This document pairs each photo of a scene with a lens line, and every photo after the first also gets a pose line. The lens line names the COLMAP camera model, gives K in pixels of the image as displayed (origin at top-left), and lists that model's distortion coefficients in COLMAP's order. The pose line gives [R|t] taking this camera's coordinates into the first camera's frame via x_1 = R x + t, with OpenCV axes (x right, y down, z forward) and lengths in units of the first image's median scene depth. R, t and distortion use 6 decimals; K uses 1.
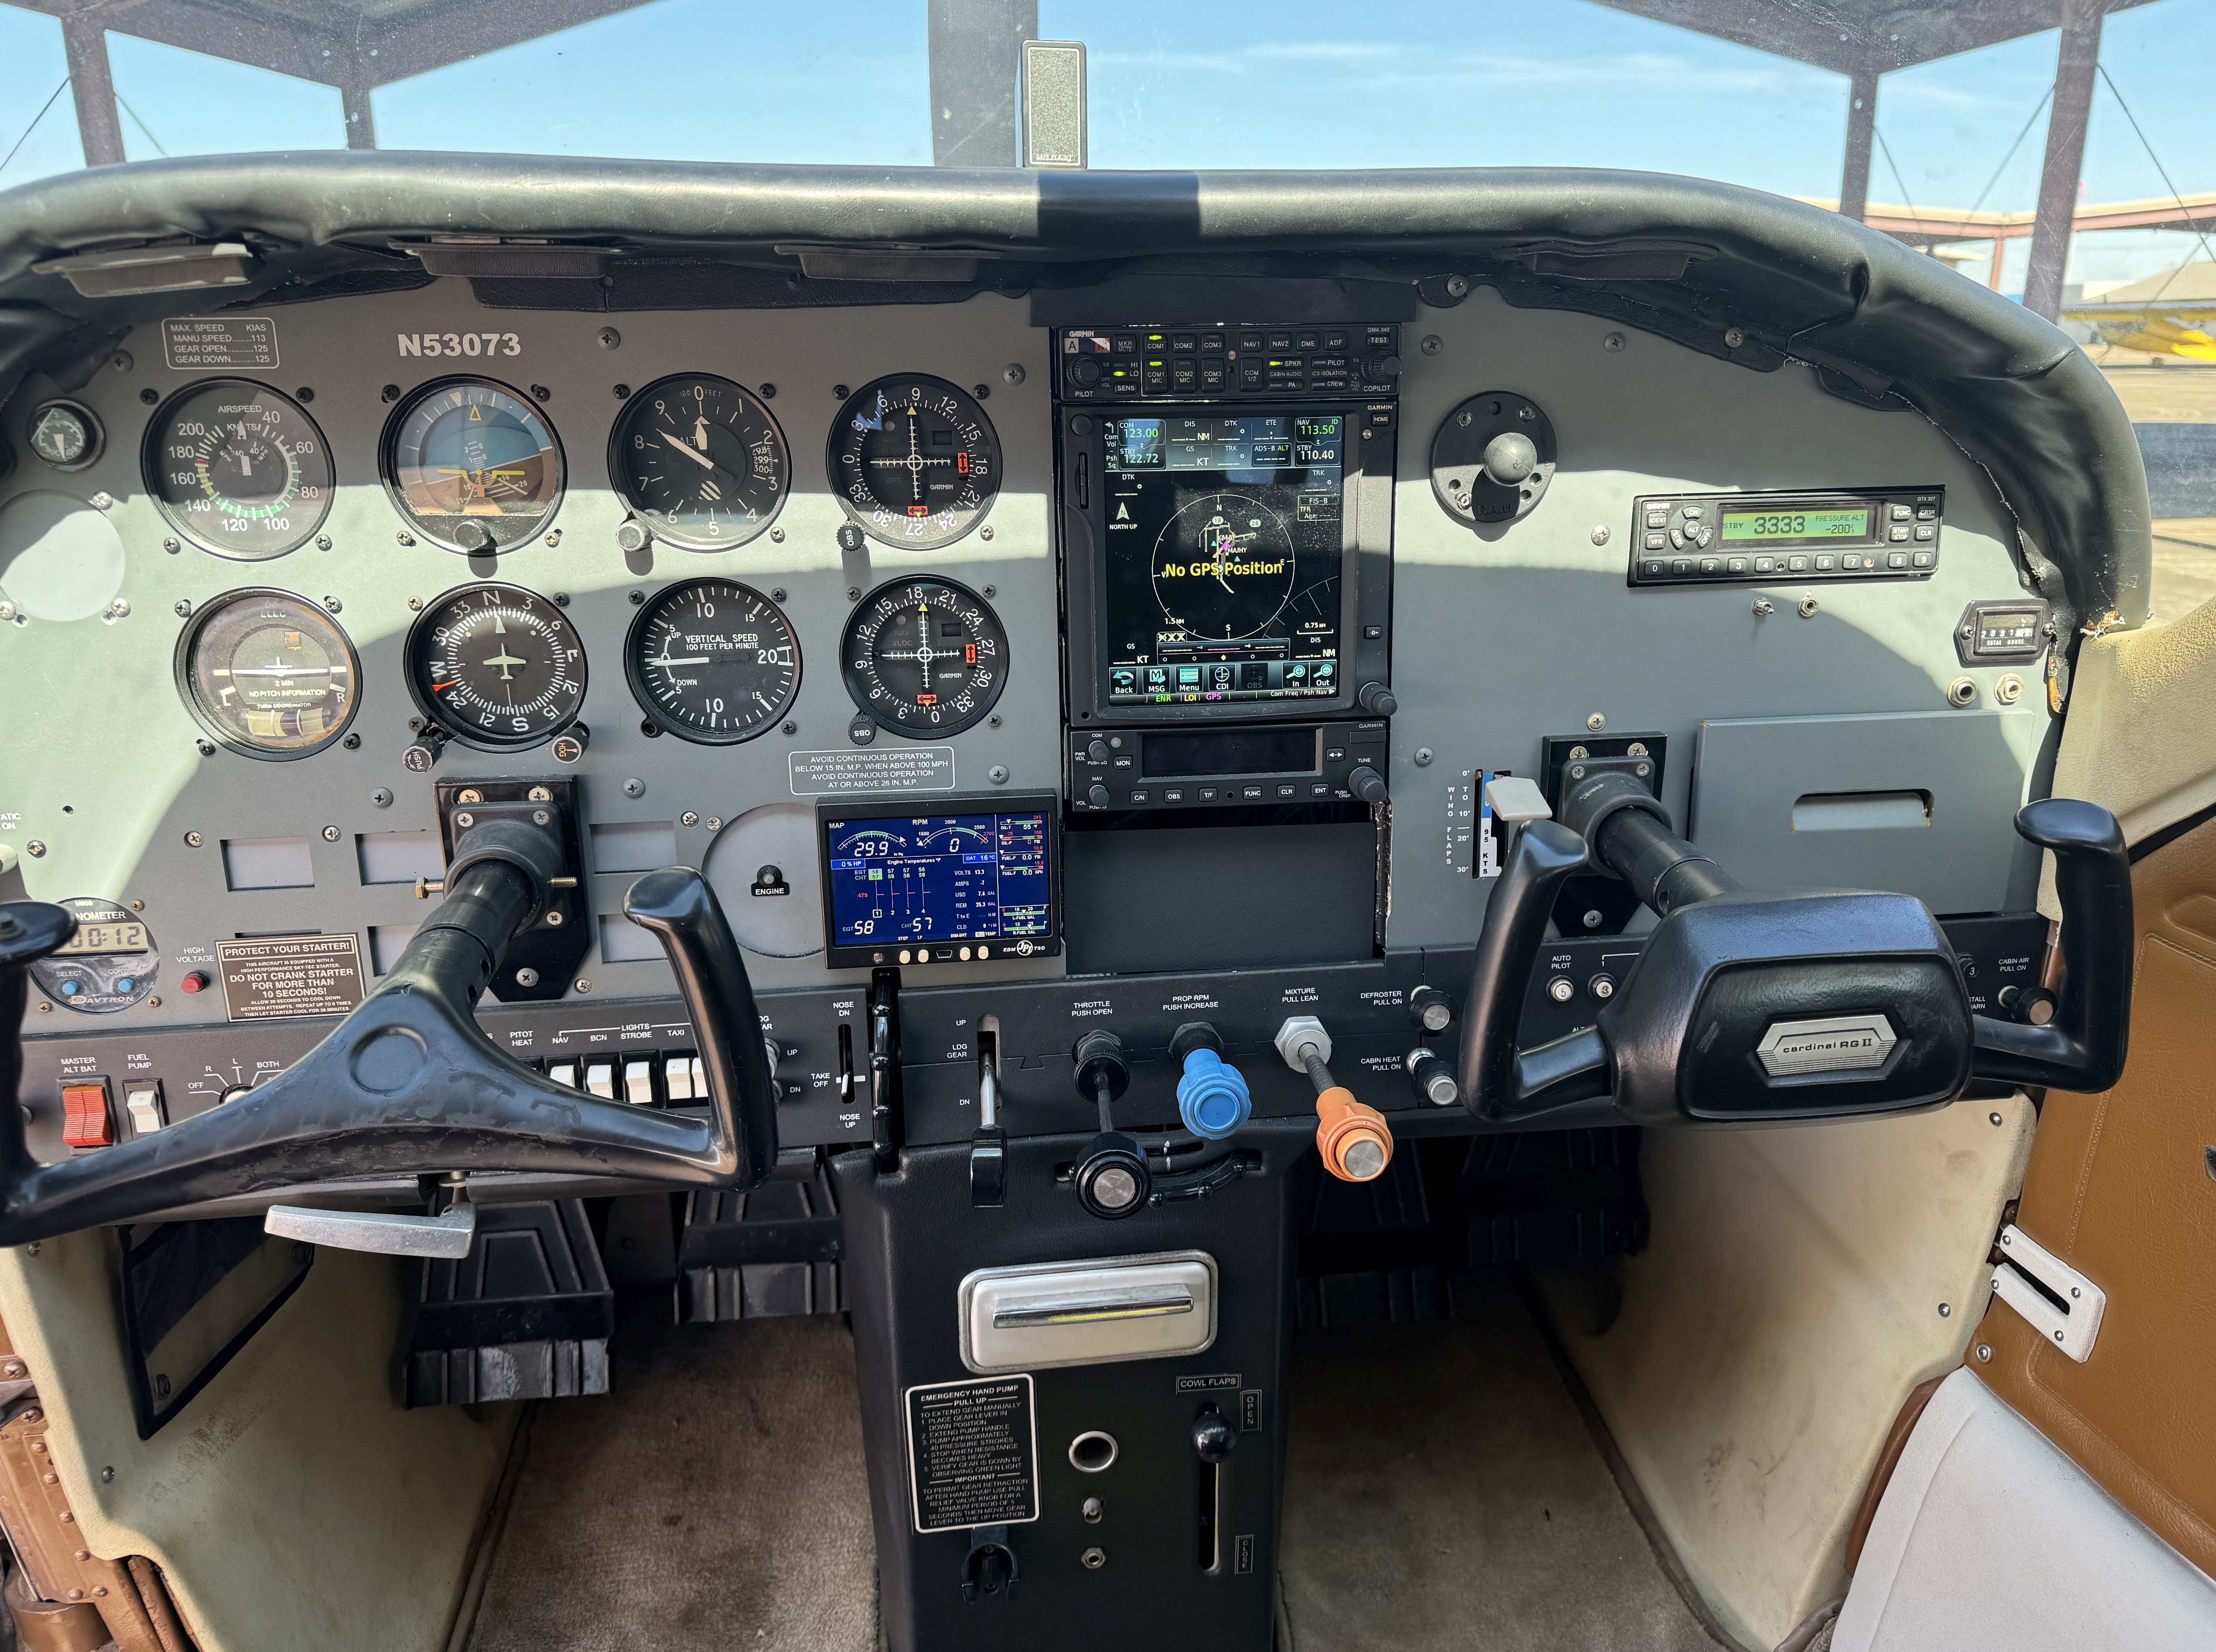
lens RADIAL K [[1620.2, 0, 1152.8], [0, 1620.2, 802.4], [0, 0, 1]] dist [0.133249, -0.182801]
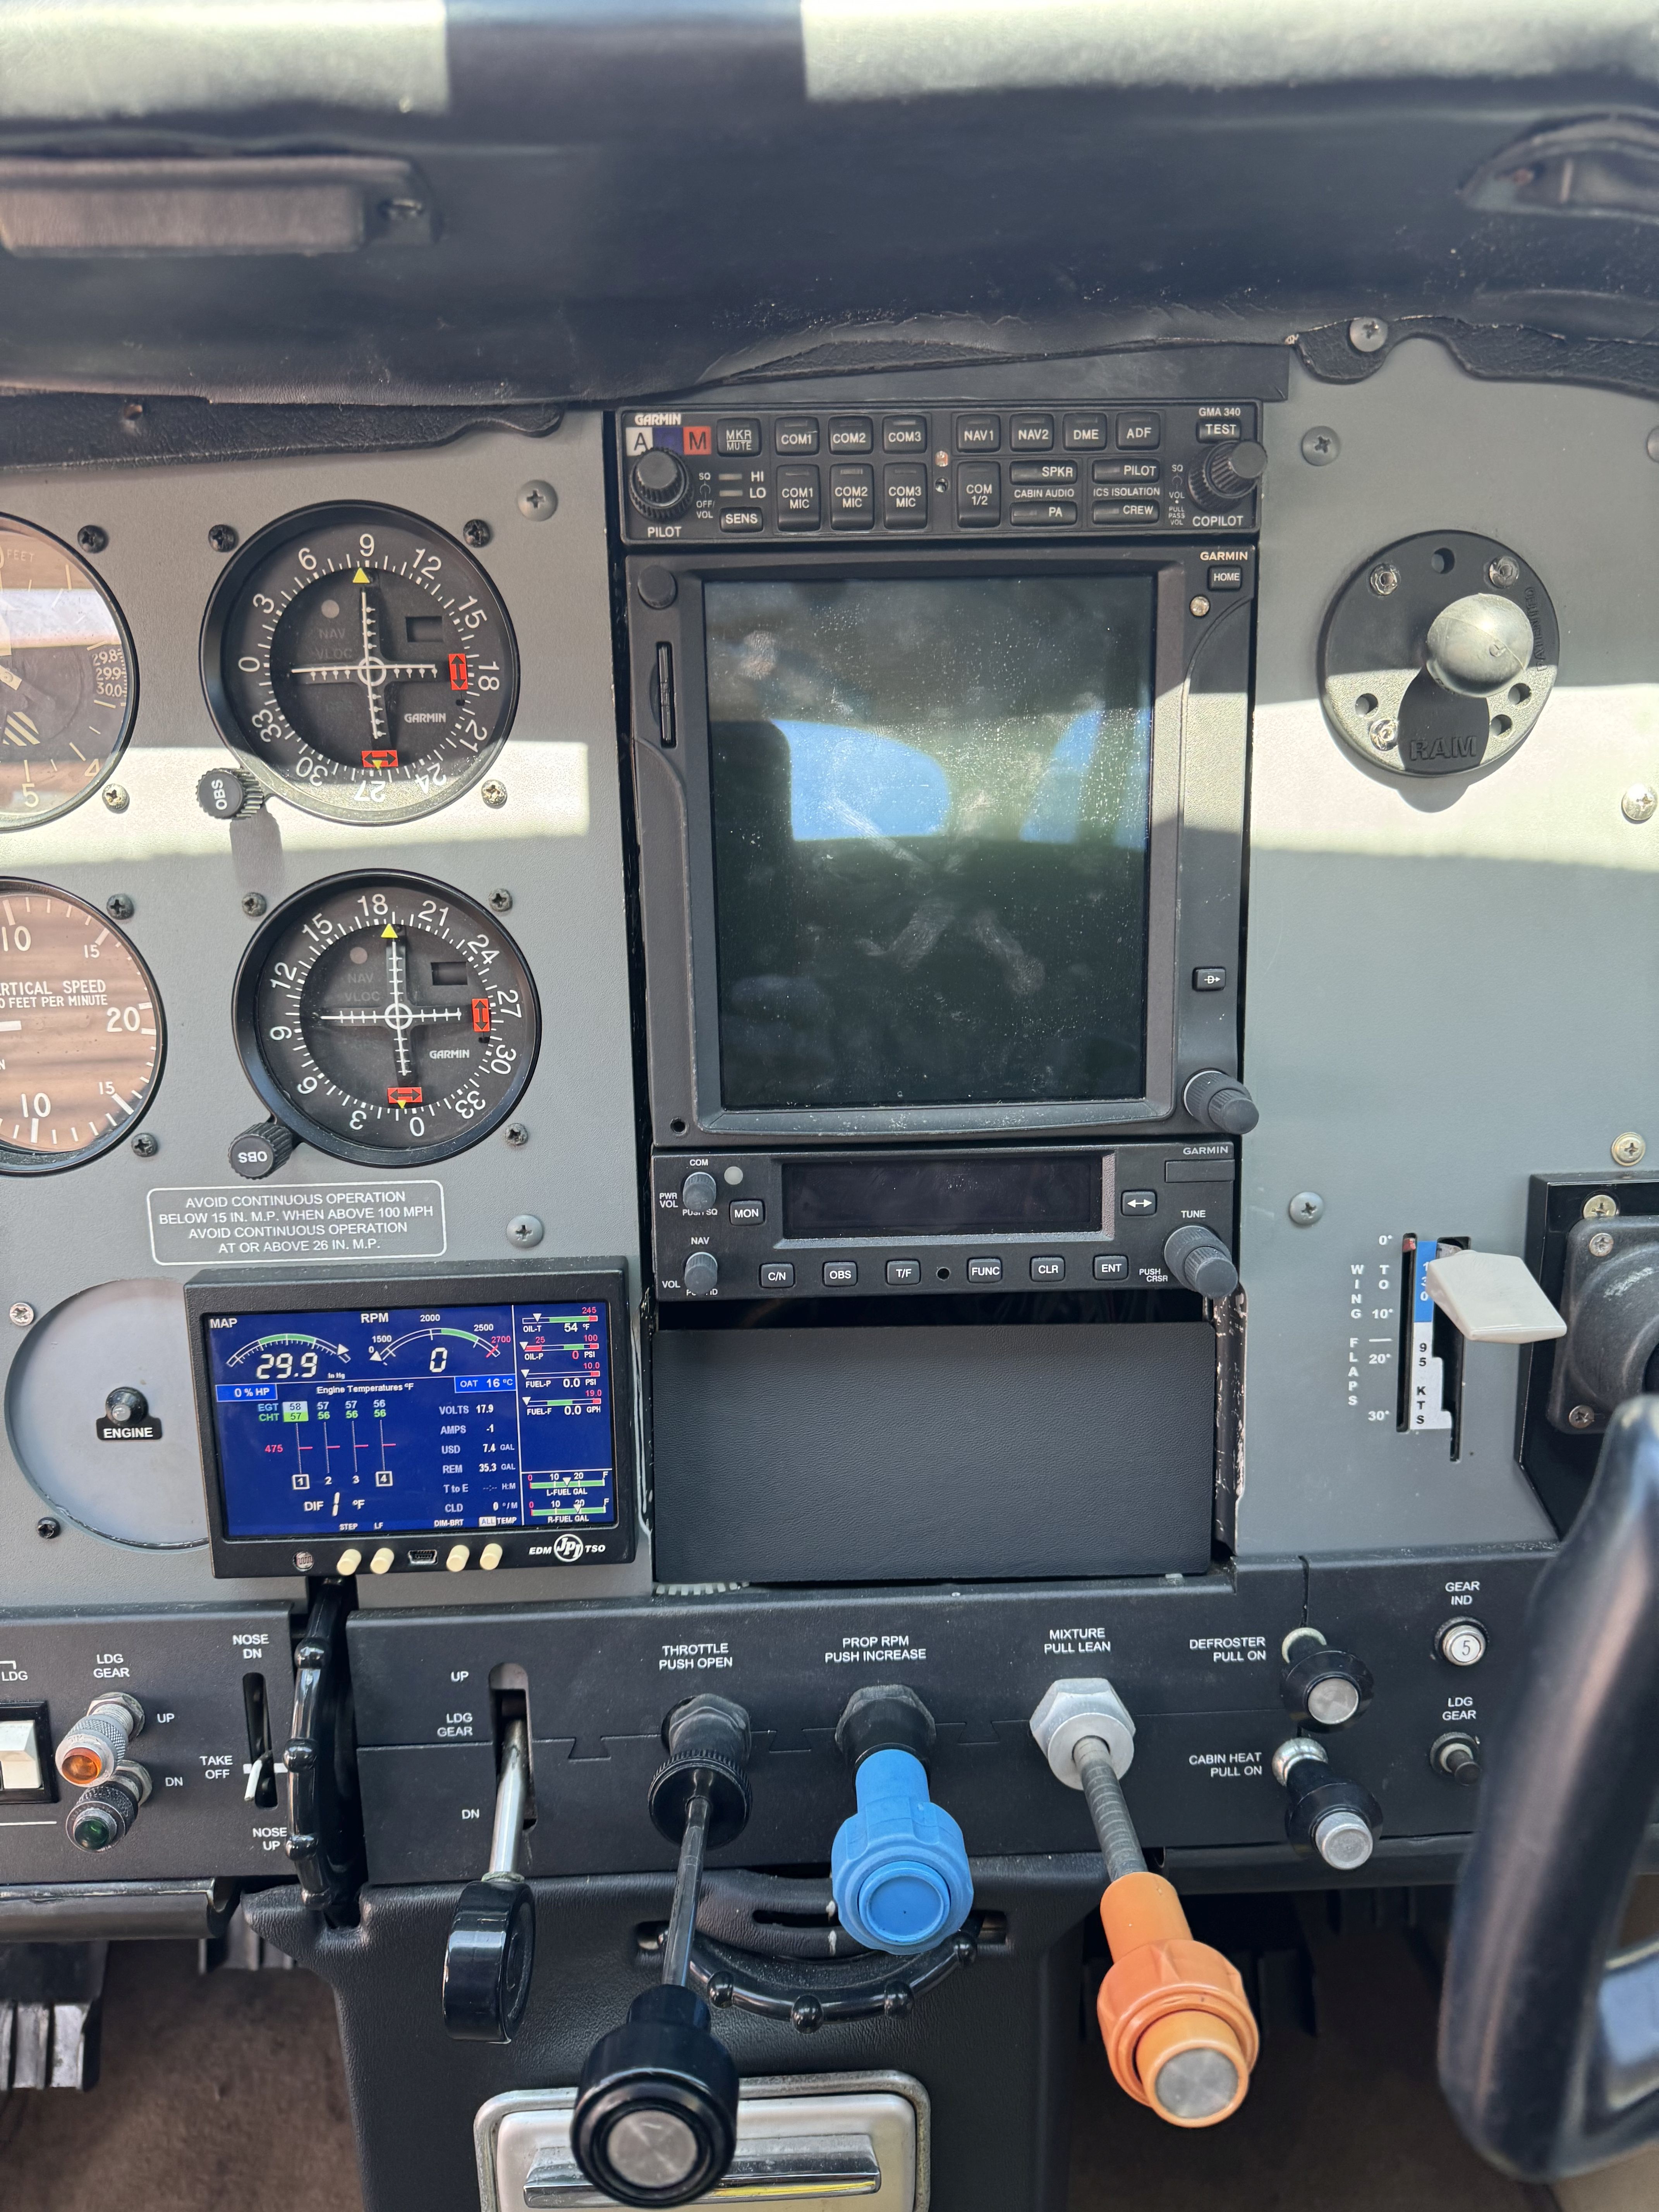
lens RADIAL K [[1533.8, 0, 829.5], [0, 1533.8, 1106.0], [0, 0, 1]] dist [0.100342, -0.161408]
pose [[0.995377, 0.007875, -0.095716, 0.058616], [-0.013789, 0.998025, -0.061284, -0.028965], [0.095045, 0.062320, 0.993520, 0.479235]]
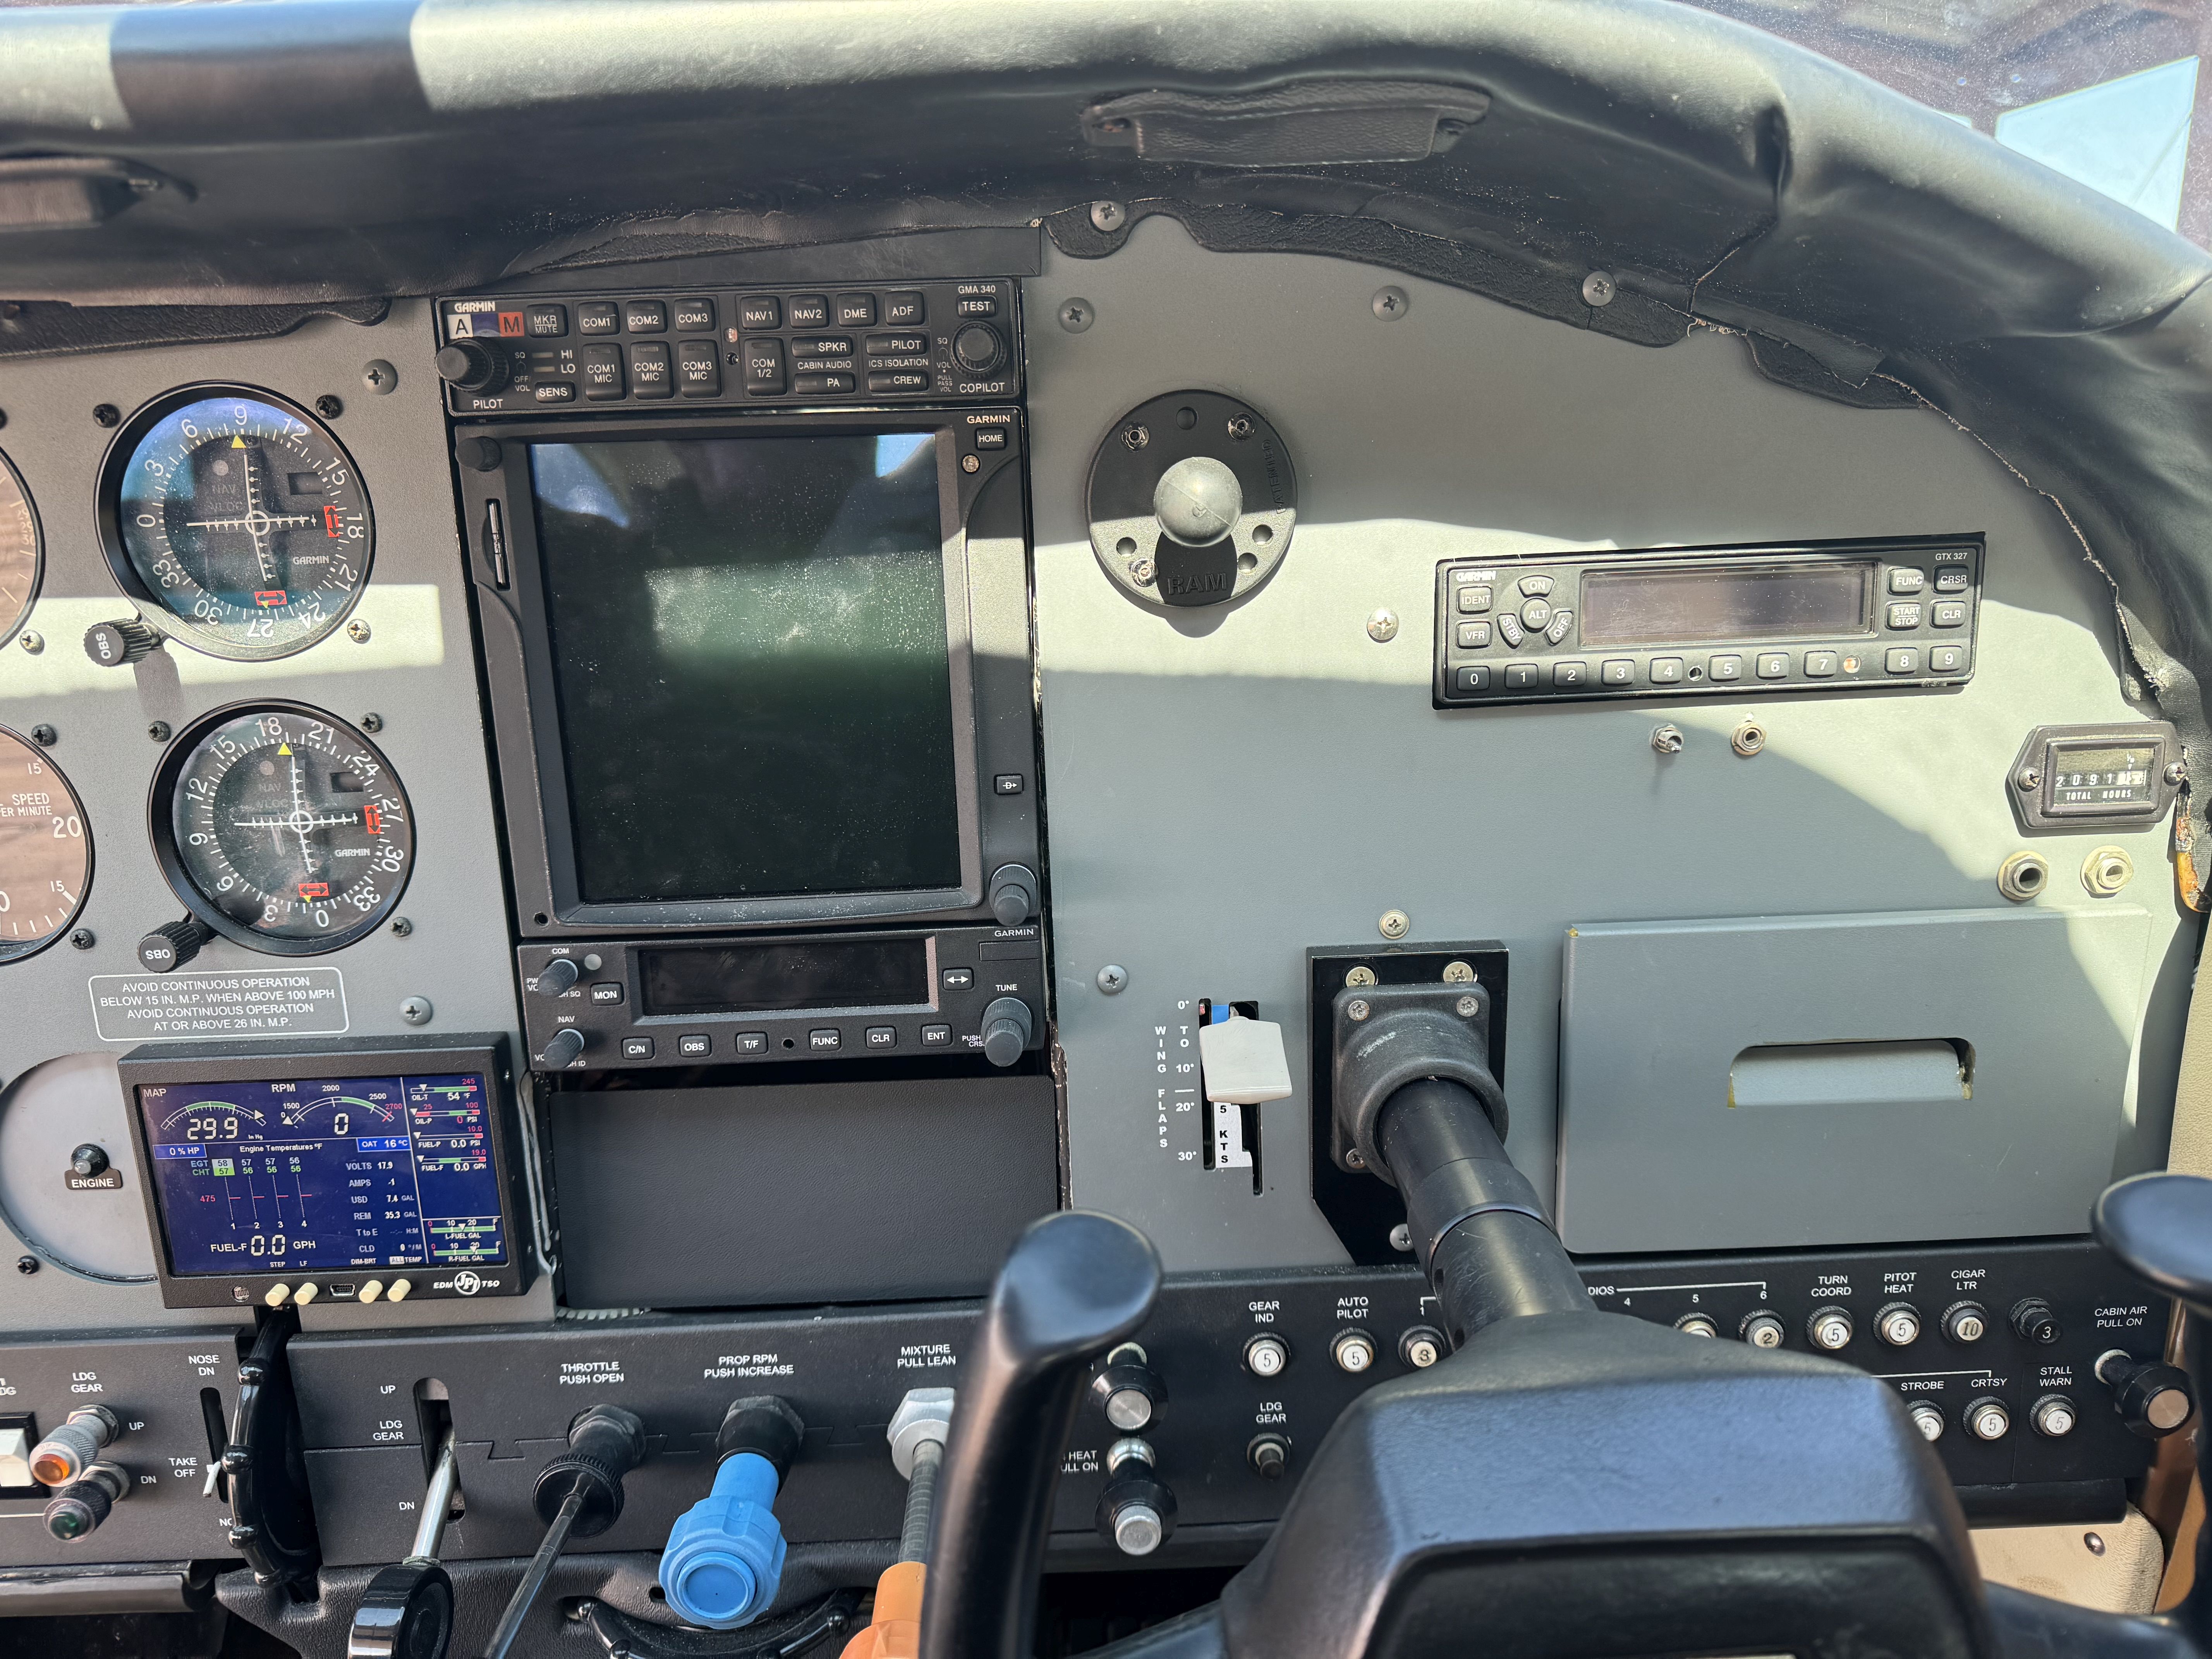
lens RADIAL K [[1551.4, 0, 1106.0], [0, 1551.4, 829.5], [0, 0, 1]] dist [0.034290, -0.036908]
pose [[0.993050, 0.002037, -0.117676, 0.240134], [-0.003777, 0.999887, -0.014569, -0.079071], [0.117633, 0.014912, 0.992945, 0.425365]]
